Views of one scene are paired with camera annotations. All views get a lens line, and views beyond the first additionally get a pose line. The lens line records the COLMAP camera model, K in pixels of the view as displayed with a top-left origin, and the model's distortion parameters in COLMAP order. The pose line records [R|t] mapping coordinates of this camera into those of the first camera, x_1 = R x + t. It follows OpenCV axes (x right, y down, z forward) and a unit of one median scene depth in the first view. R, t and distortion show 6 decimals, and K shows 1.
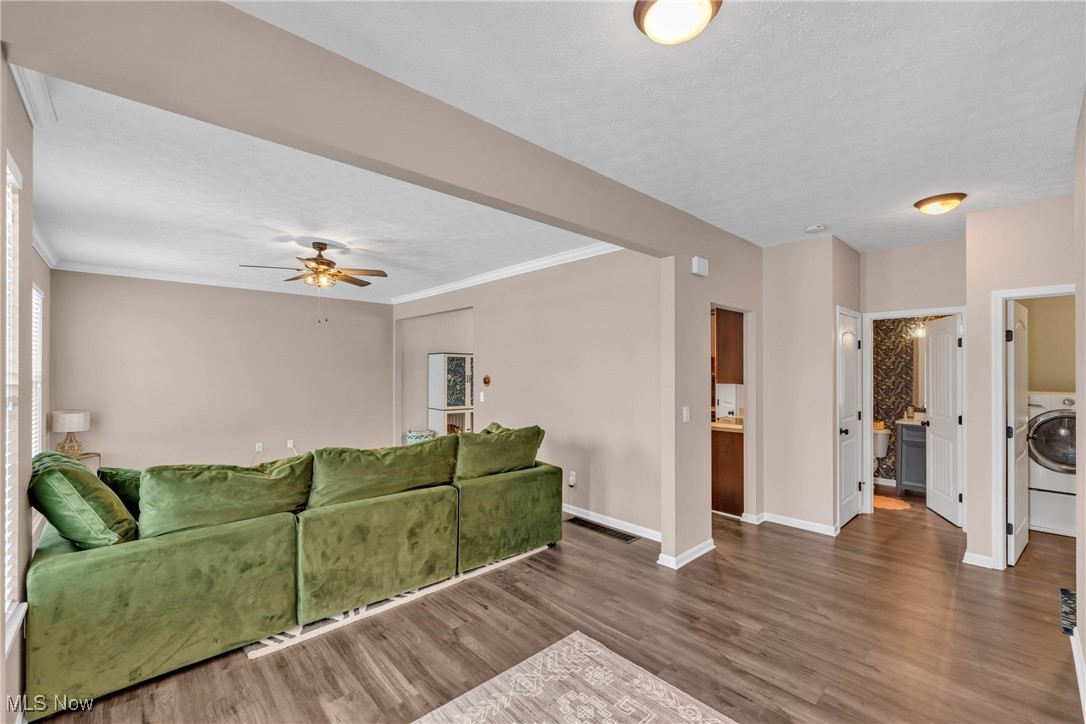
lens RADIAL K [[454.6, 0, 543.0], [0, 454.6, 362.0], [0, 0, 1]] dist [0.000156, -0.000007]
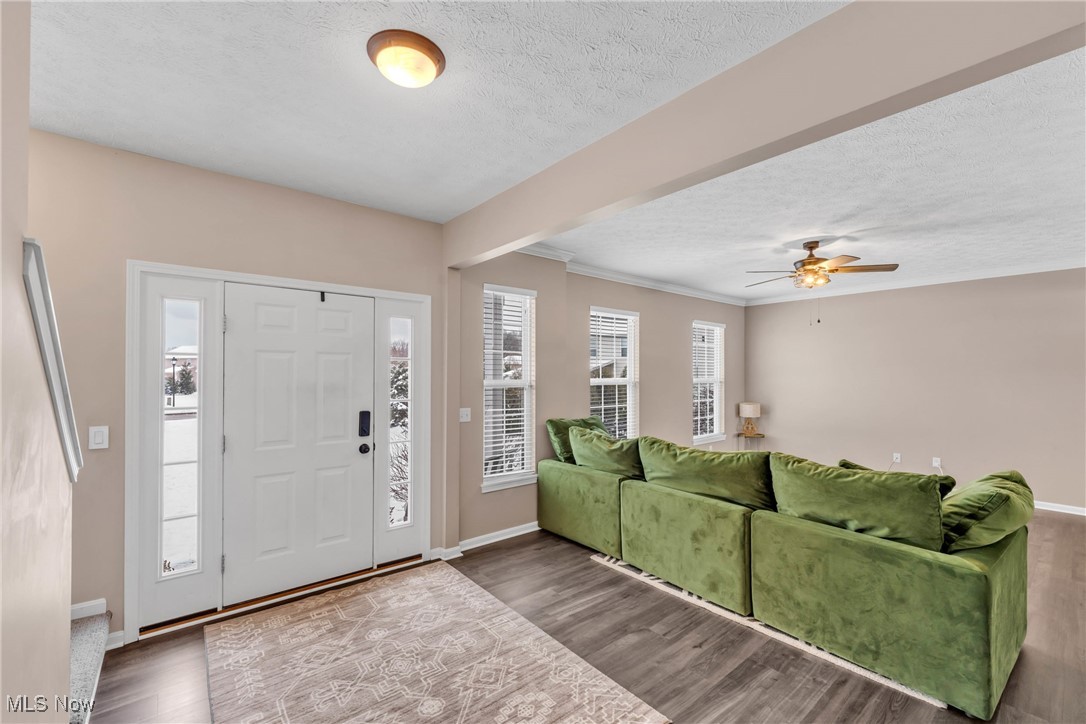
lens RADIAL K [[454.6, 0, 543.0], [0, 454.6, 362.0], [0, 0, 1]] dist [0.000156, -0.000007]
pose [[-0.053098, -0.025778, -0.998257, 0.650168], [0.014400, 0.999543, -0.026577, 0.011745], [0.998485, -0.015786, -0.052702, 0.638483]]
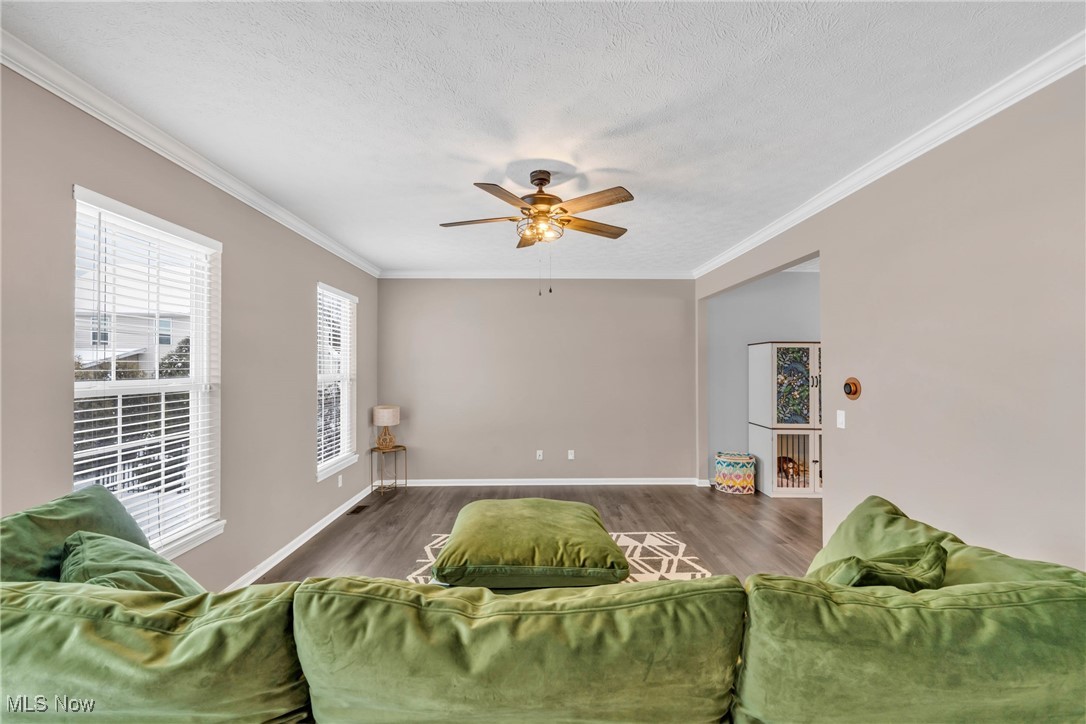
lens RADIAL K [[440.6, 0, 540.3], [0, 440.6, 366.3], [0, 0, 1]] dist [-0.000741, 0.000124]
pose [[0.744548, -0.004298, -0.667555, -0.094220], [0.013436, 0.999873, 0.008547, 0.012974], [0.667434, -0.015333, 0.744511, 0.696414]]
